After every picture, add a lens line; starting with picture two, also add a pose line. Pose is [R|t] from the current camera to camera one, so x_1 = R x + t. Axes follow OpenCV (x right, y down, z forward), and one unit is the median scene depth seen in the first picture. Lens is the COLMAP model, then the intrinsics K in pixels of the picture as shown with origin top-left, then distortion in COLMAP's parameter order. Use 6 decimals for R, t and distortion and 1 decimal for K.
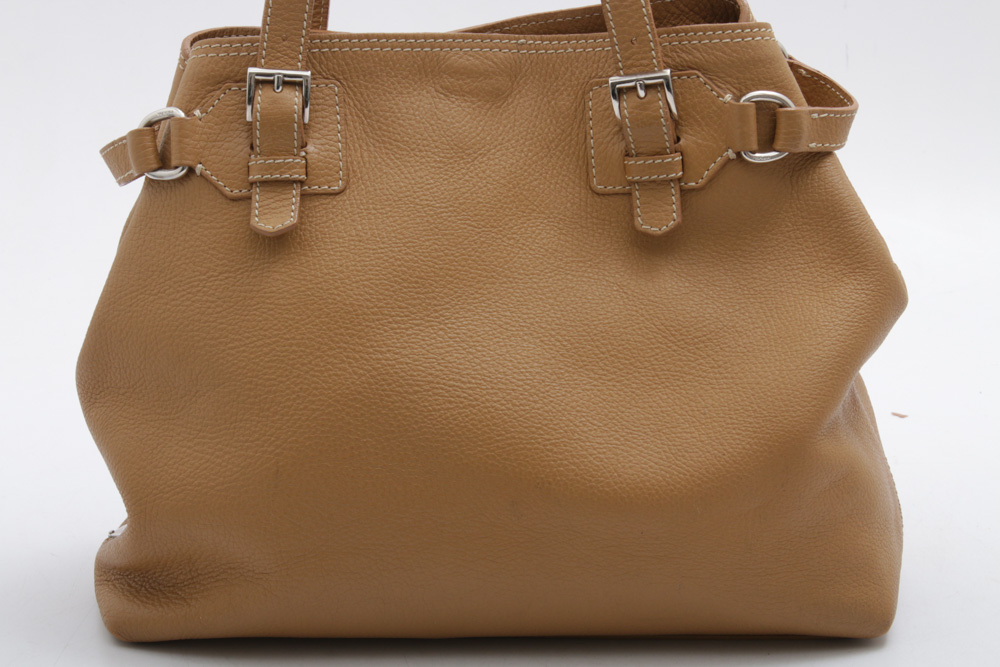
lens RADIAL K [[2256.2, 0, 496.8], [0, 2256.2, 333.1], [0, 0, 1]] dist [0.043167, 0.000000]
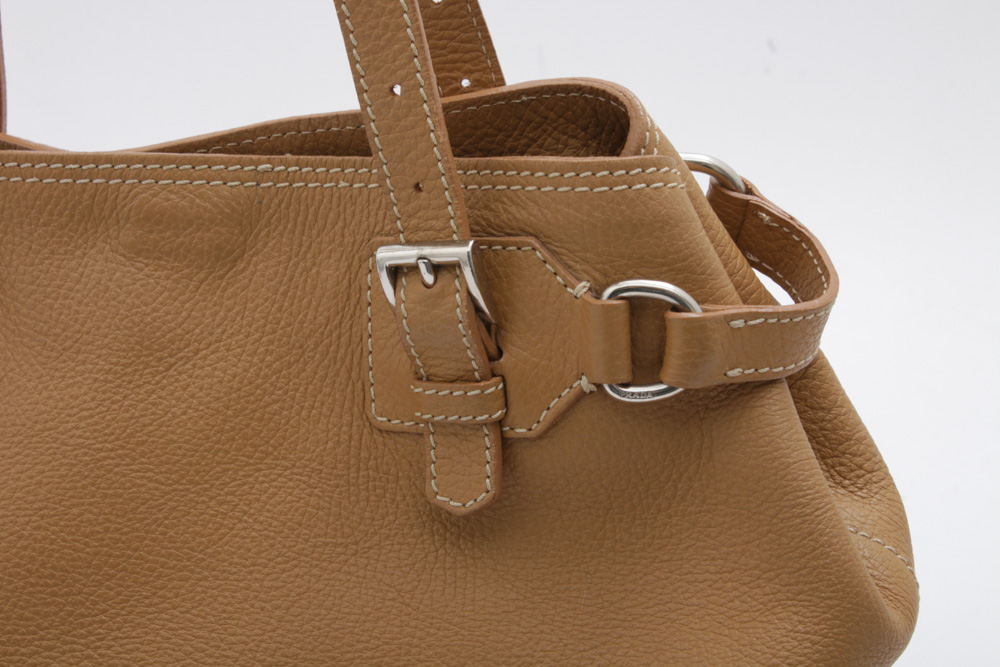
lens RADIAL K [[2256.2, 0, 495.5], [0, 2256.2, 333.8], [0, 0, 1]] dist [0.043167, 0.000000]
pose [[0.977730, 0.049867, -0.203856, 0.197885], [-0.031470, 0.995214, 0.092514, -0.144825], [0.207494, -0.084038, 0.974620, 0.434475]]
